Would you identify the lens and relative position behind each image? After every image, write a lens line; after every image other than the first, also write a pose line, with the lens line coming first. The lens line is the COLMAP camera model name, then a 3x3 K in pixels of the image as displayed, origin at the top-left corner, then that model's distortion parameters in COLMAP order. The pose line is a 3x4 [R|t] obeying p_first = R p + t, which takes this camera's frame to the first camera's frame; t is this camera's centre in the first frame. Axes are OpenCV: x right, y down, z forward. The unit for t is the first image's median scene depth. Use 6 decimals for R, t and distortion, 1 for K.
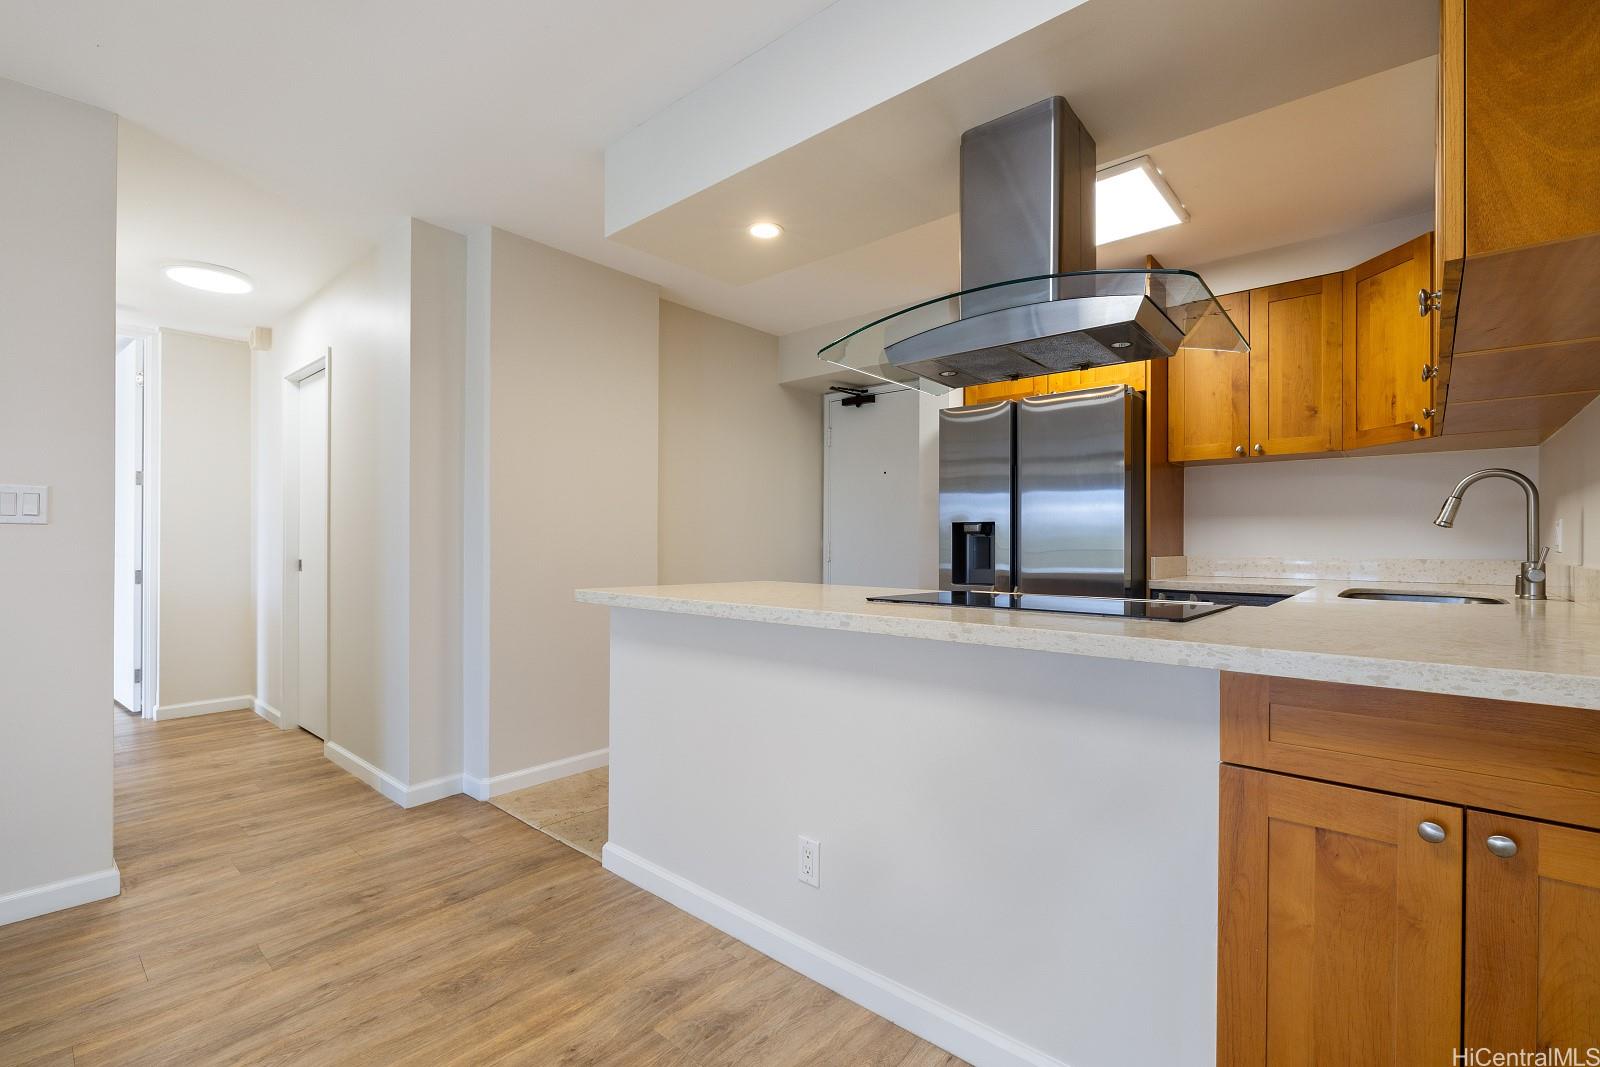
lens RADIAL K [[709.1, 0, 799.8], [0, 709.1, 540.1], [0, 0, 1]] dist [-0.006615, 0.000874]
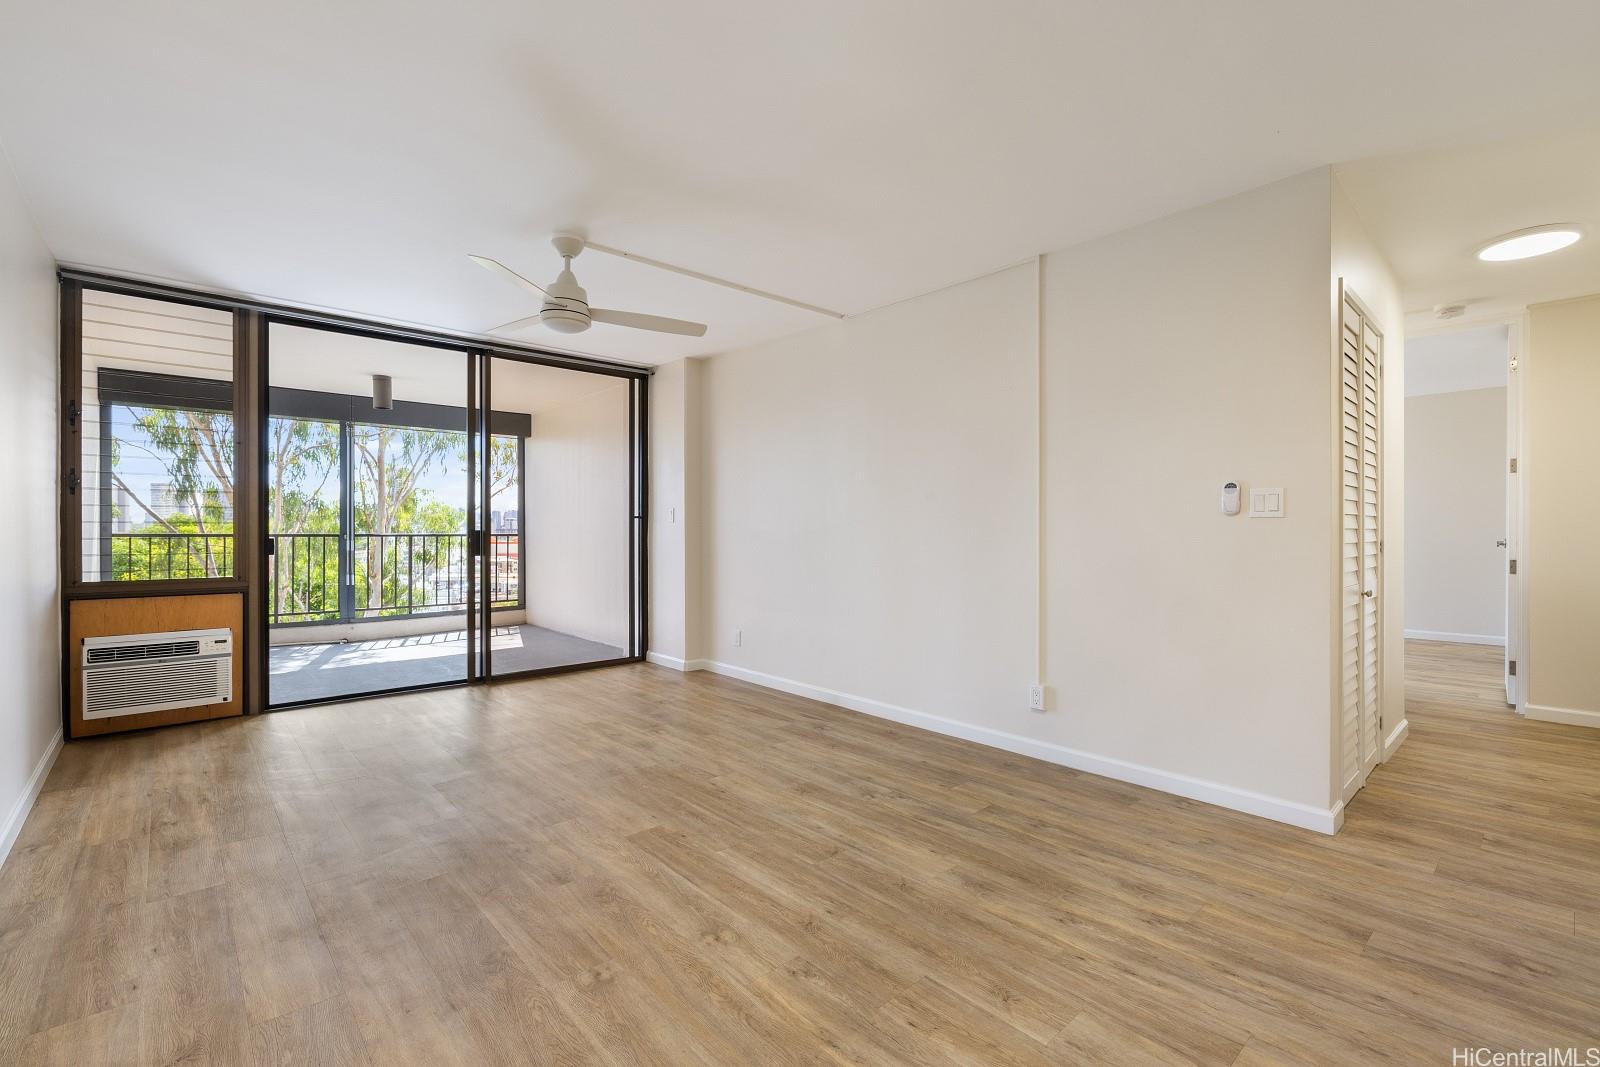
lens RADIAL K [[709.1, 0, 805.8], [0, 709.1, 526.4], [0, 0, 1]] dist [-0.006615, 0.000874]
pose [[-0.104169, -0.006970, -0.994535, 0.292451], [0.003402, 0.999967, -0.007364, 0.000177], [0.994554, -0.004151, -0.104141, 0.270557]]
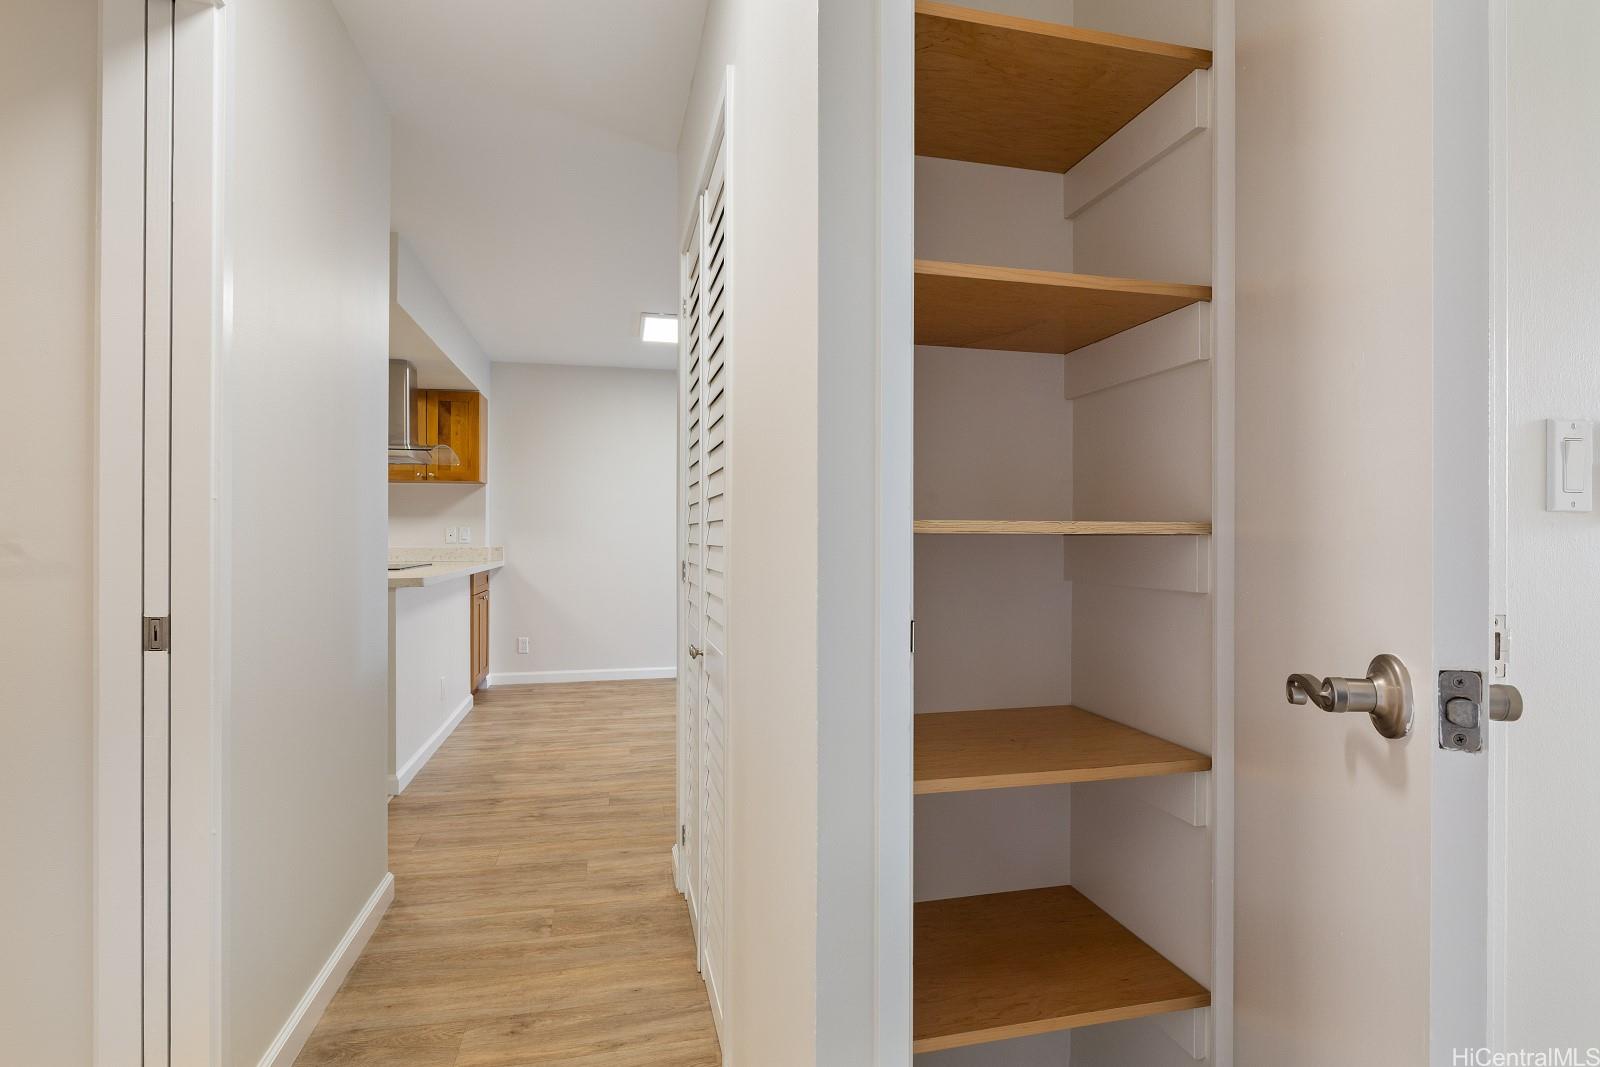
lens RADIAL K [[813.2, 0, 785.9], [0, 813.2, 531.1], [0, 0, 1]] dist [-0.006853, 0.000143]
pose [[-0.800821, -0.002266, 0.598900, -1.932656], [-0.008959, 0.999926, -0.008195, -0.010725], [-0.598837, -0.011928, -0.800782, 1.984123]]
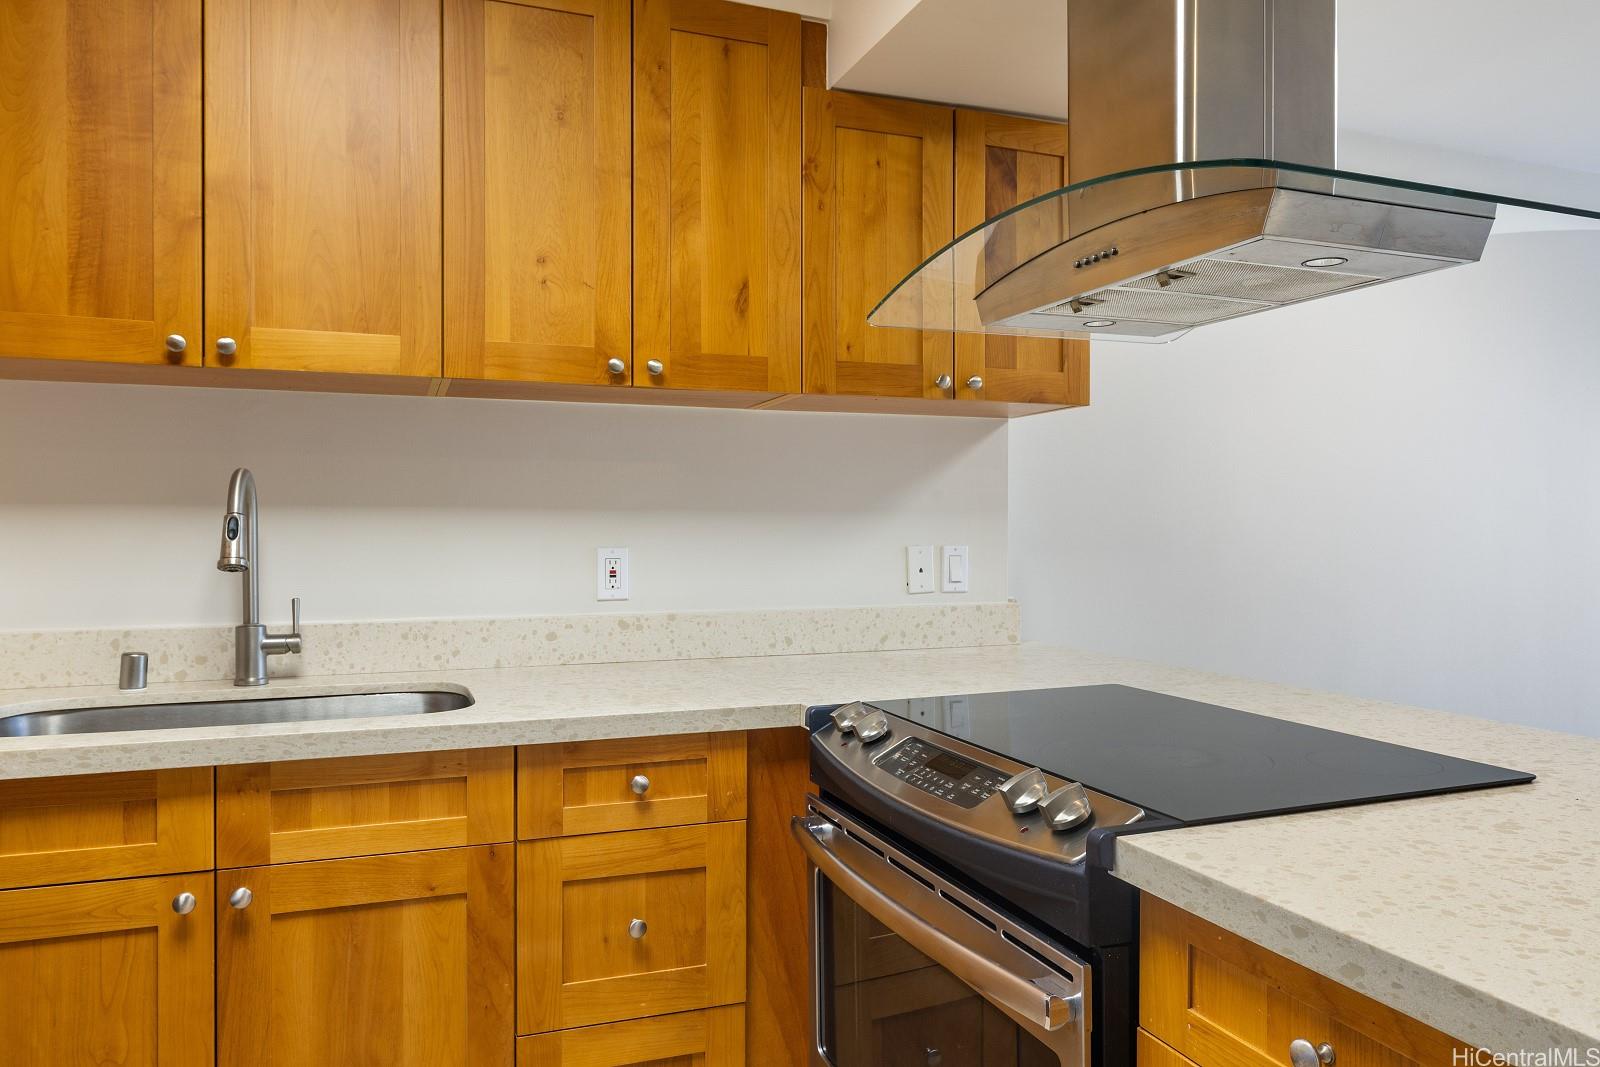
lens RADIAL K [[1107.2, 0, 799.1], [0, 1107.2, 533.9], [0, 0, 1]] dist [0.008338, -0.005094]
pose [[-0.881262, -0.007919, 0.472561, 0.157742], [-0.006270, 0.999968, 0.005064, -0.056190], [-0.472586, 0.001499, -0.881283, 1.636207]]
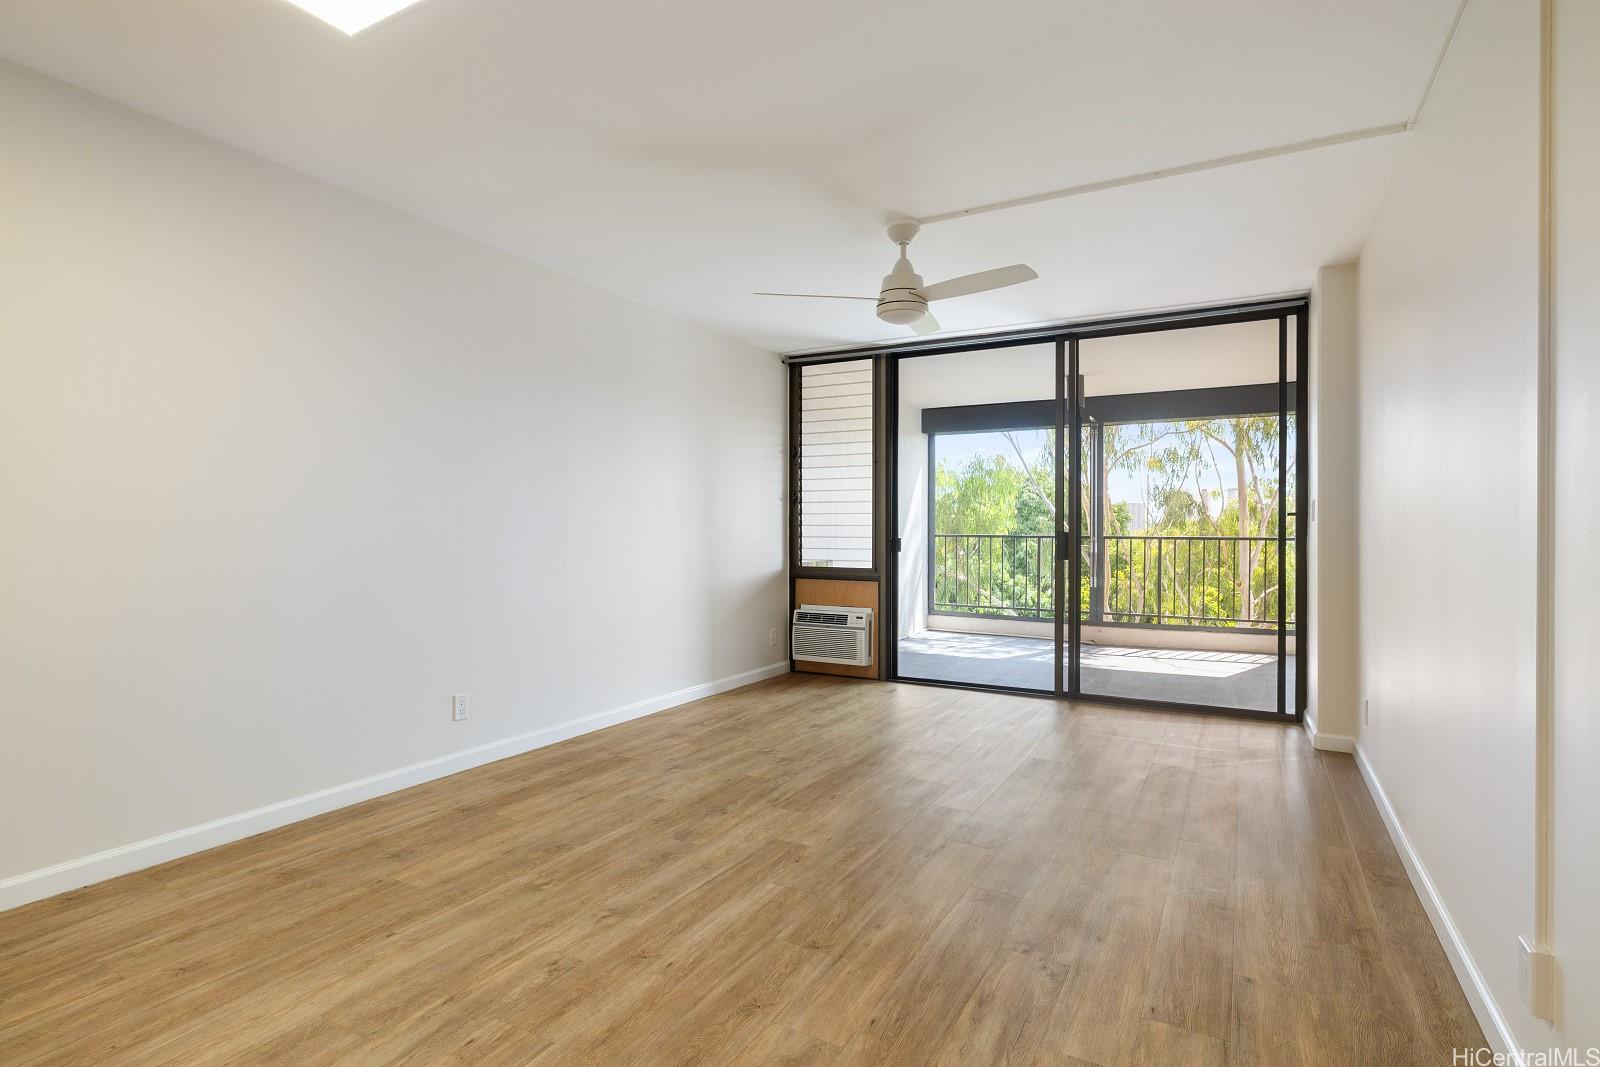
lens RADIAL K [[813.2, 0, 811.3], [0, 813.2, 531.9], [0, 0, 1]] dist [-0.006853, 0.000143]
pose [[-0.976679, -0.005891, -0.214626, -0.604875], [-0.005283, 0.999980, -0.003408, 0.003640], [0.214642, -0.002195, -0.976690, 1.162504]]
